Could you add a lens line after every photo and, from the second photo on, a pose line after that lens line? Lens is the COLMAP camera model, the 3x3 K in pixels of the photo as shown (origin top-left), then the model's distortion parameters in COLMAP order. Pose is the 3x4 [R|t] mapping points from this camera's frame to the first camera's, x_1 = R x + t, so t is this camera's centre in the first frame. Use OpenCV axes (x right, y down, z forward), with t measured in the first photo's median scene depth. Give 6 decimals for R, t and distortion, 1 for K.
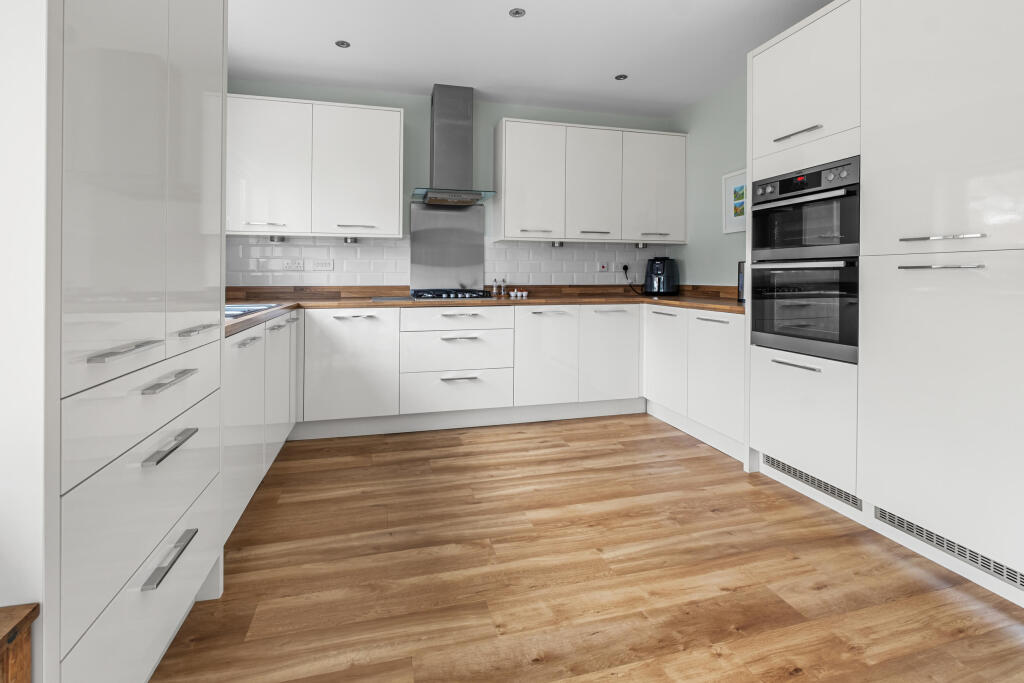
lens RADIAL K [[463.7, 0, 499.7], [0, 463.7, 313.1], [0, 0, 1]] dist [-0.002521, -0.002655]
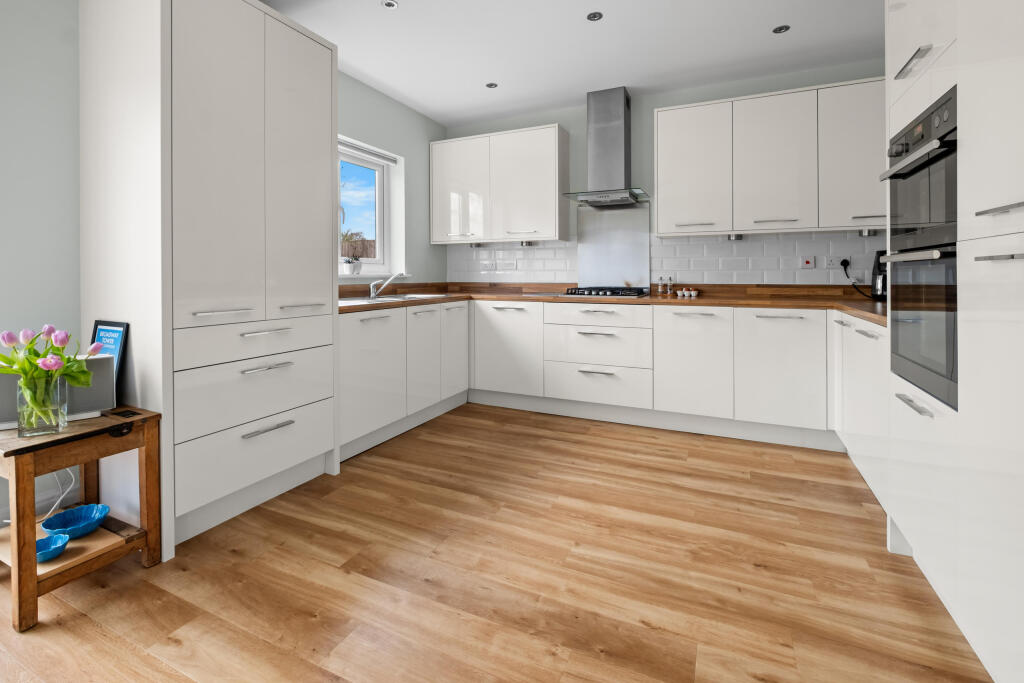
lens RADIAL K [[463.7, 0, 507.5], [0, 463.7, 317.5], [0, 0, 1]] dist [-0.002521, -0.002655]
pose [[0.770128, 0.057407, -0.635301, 0.512007], [-0.049371, 0.998319, 0.030362, -0.005090], [0.635976, 0.007983, 0.771668, 0.083318]]
